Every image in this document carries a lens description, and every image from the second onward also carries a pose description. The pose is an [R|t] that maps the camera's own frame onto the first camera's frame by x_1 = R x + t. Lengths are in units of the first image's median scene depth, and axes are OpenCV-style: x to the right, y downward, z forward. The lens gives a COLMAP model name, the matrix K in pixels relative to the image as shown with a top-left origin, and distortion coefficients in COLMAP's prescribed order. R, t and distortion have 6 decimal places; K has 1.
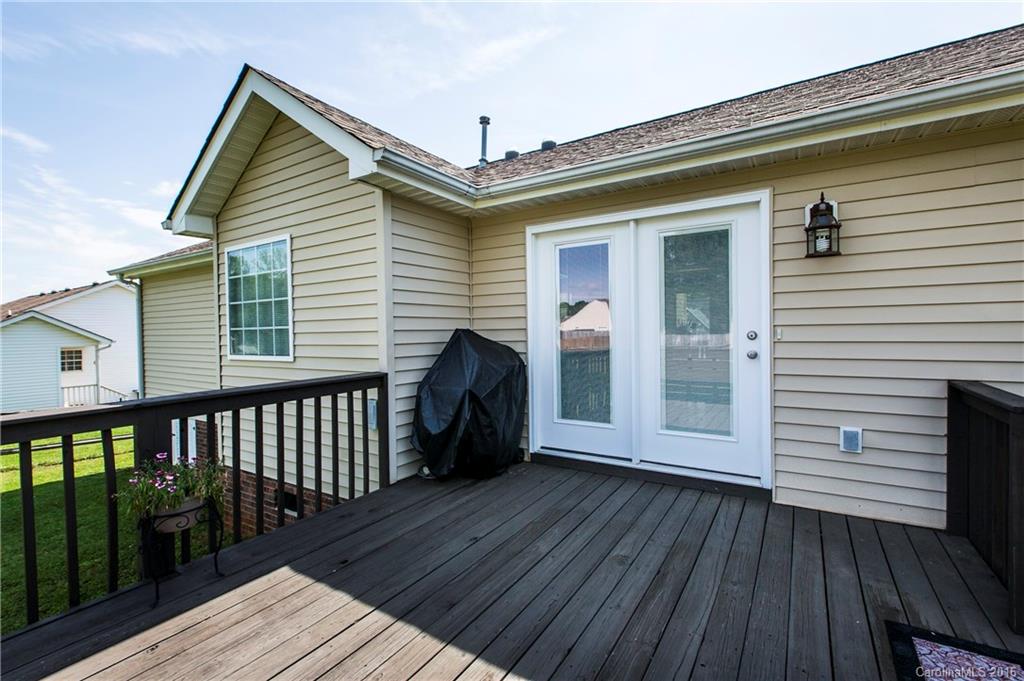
lens RADIAL K [[456.4, 0, 511.2], [0, 456.4, 337.7], [0, 0, 1]] dist [0.002592, 0.000162]
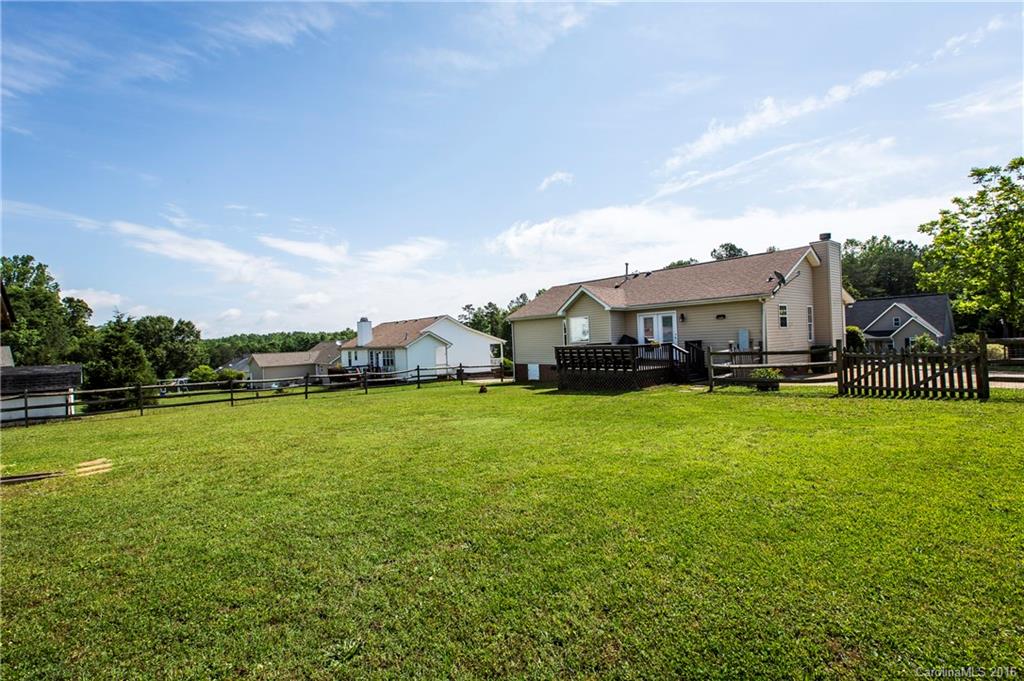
lens RADIAL K [[456.4, 0, 511.2], [0, 456.4, 337.7], [0, 0, 1]] dist [0.002592, 0.000162]
pose [[0.952633, -0.027777, -0.302851, 0.256384], [0.025229, 0.999606, -0.012323, 0.052131], [0.303073, 0.004099, 0.952958, -4.746901]]
